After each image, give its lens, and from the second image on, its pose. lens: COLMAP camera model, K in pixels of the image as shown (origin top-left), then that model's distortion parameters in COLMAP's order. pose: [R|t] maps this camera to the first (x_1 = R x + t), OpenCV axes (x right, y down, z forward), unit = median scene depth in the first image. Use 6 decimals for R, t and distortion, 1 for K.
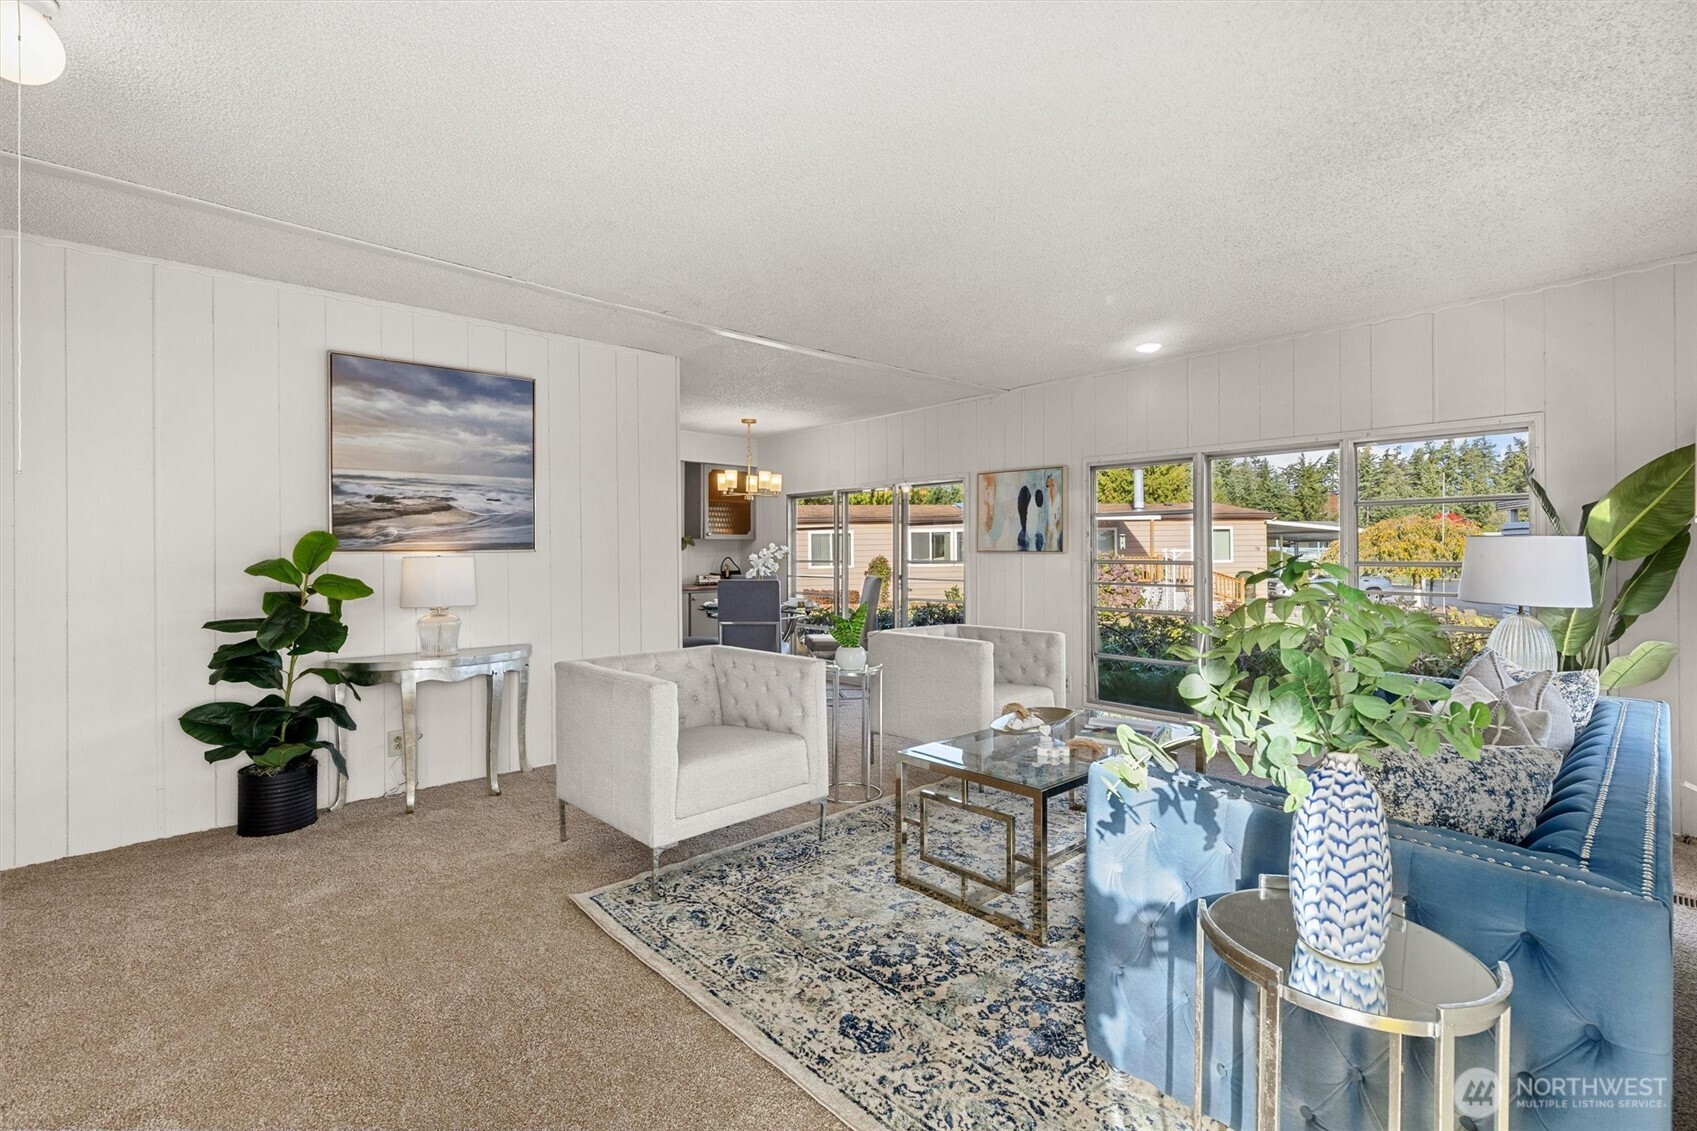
lens RADIAL K [[755.1, 0, 845.1], [0, 755.1, 549.7], [0, 0, 1]] dist [0.000172, 0.000376]
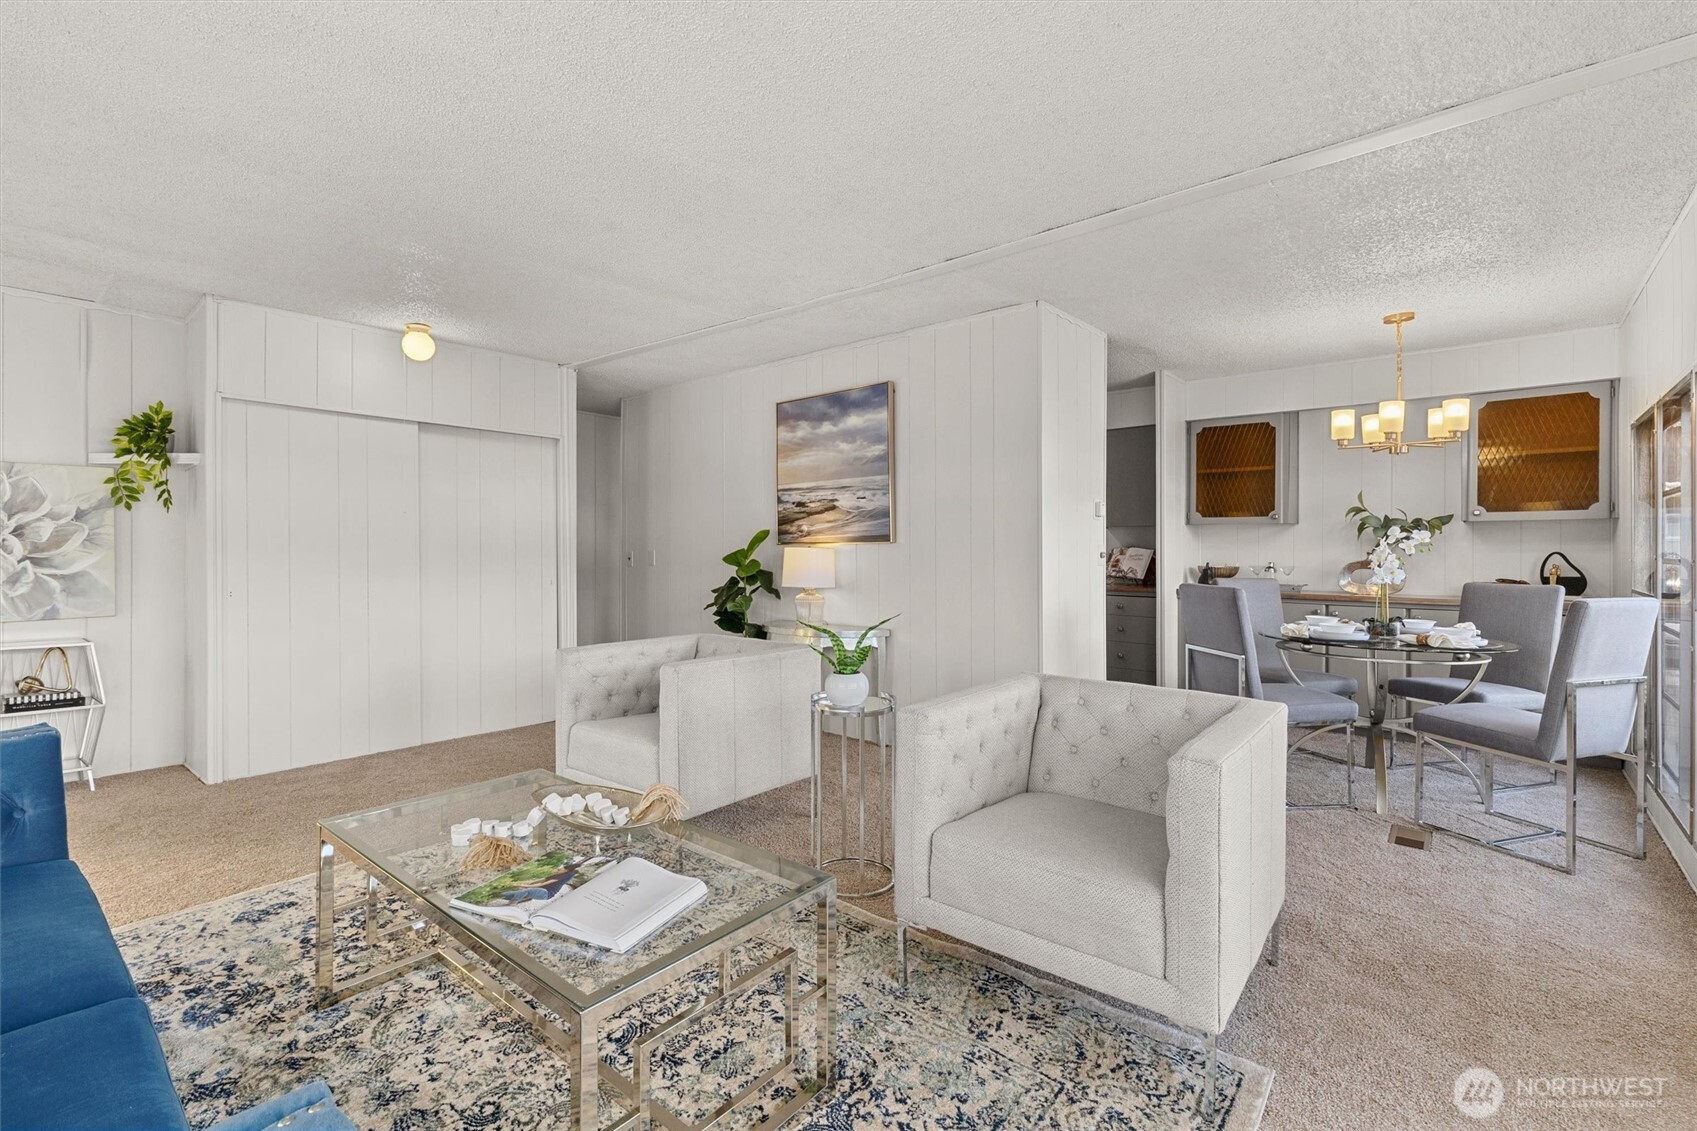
lens RADIAL K [[755.1, 0, 845.1], [0, 755.1, 549.7], [0, 0, 1]] dist [0.000172, 0.000376]
pose [[0.131004, 0.003872, -0.991374, 0.746535], [0.005013, 0.999977, 0.004568, 0.007529], [0.991369, -0.005568, 0.130981, 0.940704]]
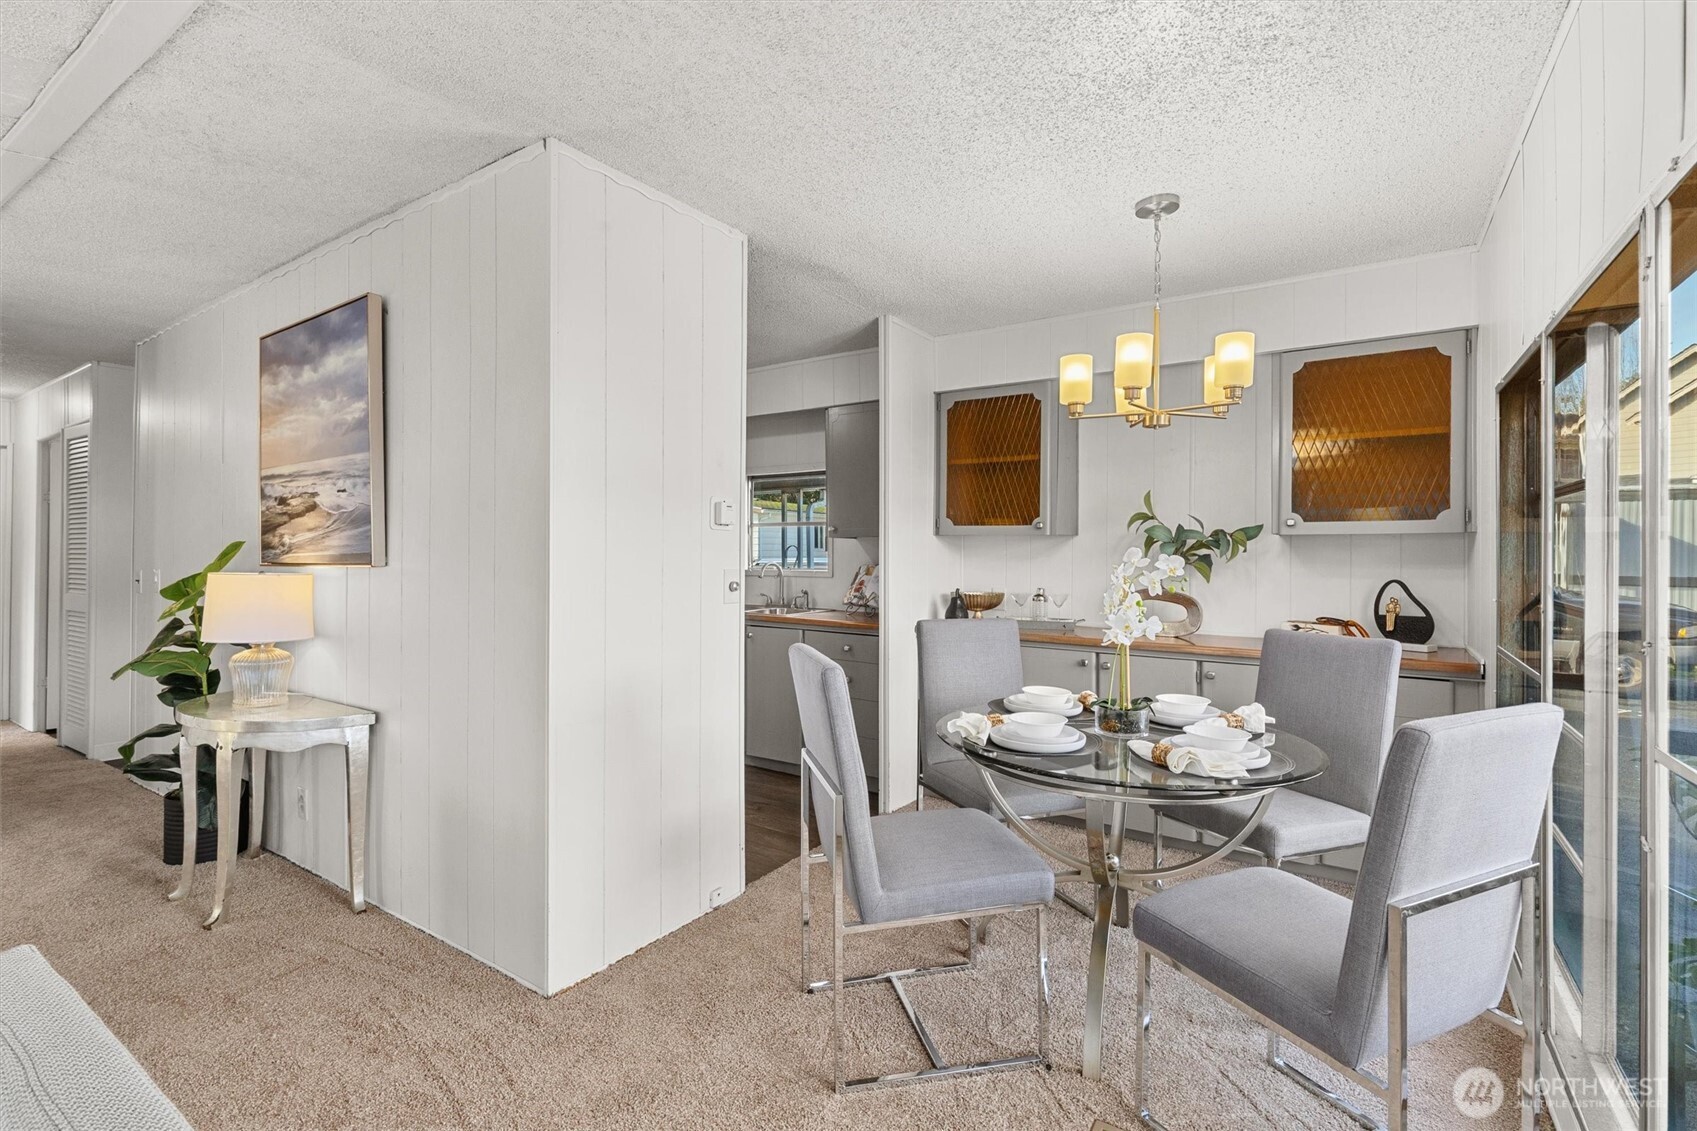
lens RADIAL K [[764.3, 0, 843.9], [0, 764.3, 552.4], [0, 0, 1]] dist [0.003427, -0.000752]
pose [[0.245109, 0.004558, -0.969485, 0.357510], [0.001759, 0.999985, 0.005146, -0.014750], [0.969494, -0.002967, 0.245097, 1.444193]]
